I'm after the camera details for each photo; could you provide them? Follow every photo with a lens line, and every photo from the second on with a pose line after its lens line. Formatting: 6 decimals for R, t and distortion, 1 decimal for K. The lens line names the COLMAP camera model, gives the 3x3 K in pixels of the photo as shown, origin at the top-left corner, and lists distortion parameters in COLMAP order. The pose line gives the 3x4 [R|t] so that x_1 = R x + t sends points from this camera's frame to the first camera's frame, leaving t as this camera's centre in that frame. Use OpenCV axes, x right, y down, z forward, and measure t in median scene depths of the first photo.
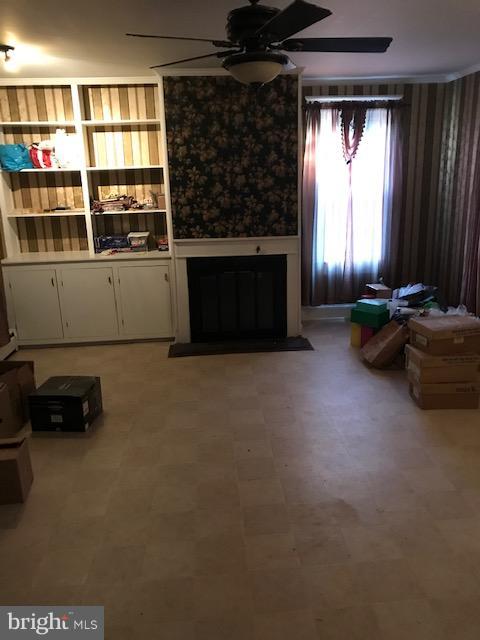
lens RADIAL K [[516.6, 0, 234.7], [0, 516.6, 317.9], [0, 0, 1]] dist [0.001292, -0.003654]
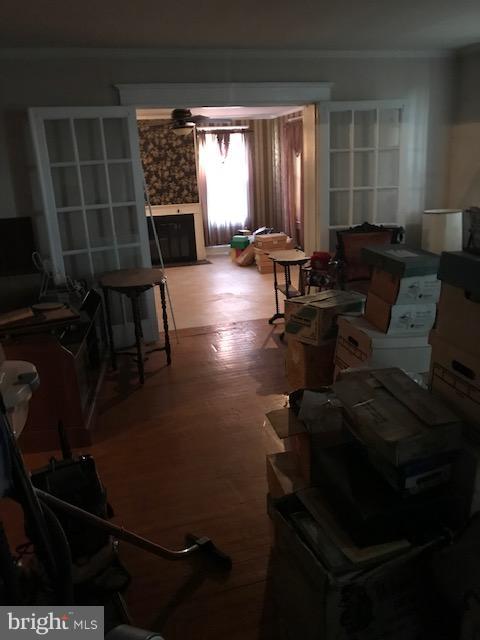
lens RADIAL K [[516.6, 0, 243.2], [0, 516.6, 324.9], [0, 0, 1]] dist [0.001292, -0.003654]
pose [[0.975150, -0.083235, 0.205314, -0.136016], [0.079414, 0.996482, 0.026793, 0.231933], [-0.206821, -0.009822, 0.978329, -0.827859]]
